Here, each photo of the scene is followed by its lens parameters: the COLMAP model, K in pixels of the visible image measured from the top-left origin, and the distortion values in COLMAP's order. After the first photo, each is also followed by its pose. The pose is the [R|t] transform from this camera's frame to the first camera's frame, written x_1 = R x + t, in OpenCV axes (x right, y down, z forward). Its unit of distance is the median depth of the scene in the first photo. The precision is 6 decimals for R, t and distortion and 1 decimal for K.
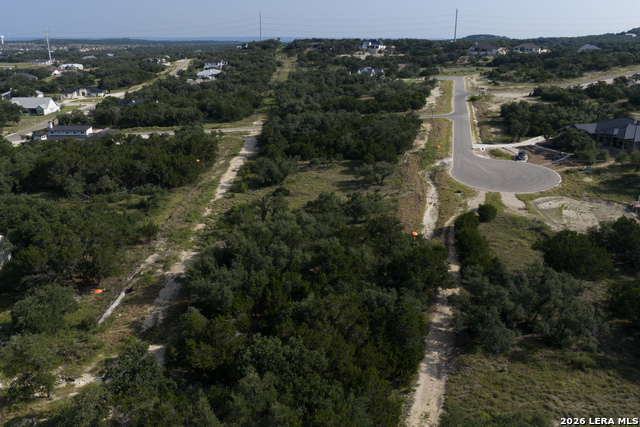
lens RADIAL K [[529.5, 0, 320.0], [0, 529.5, 213.5], [0, 0, 1]] dist [0.006202, -0.003310]
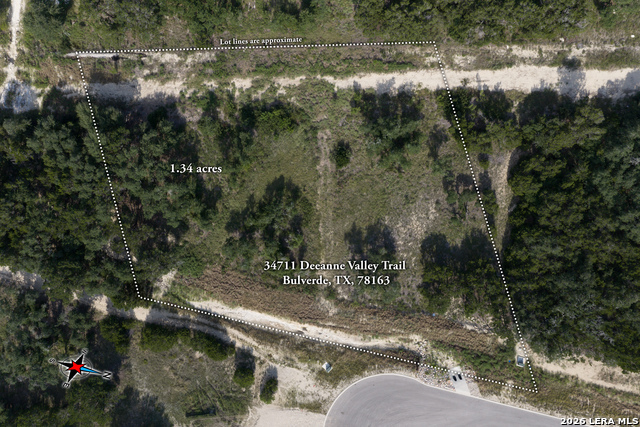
lens RADIAL K [[529.5, 0, 320.0], [0, 529.5, 213.5], [0, 0, 1]] dist [0.006202, -0.003310]
pose [[0.003463, 0.999990, 0.002780, 0.010270], [-0.308122, -0.001577, 0.951346, -0.703649], [0.951341, -0.004151, 0.308114, 0.607724]]
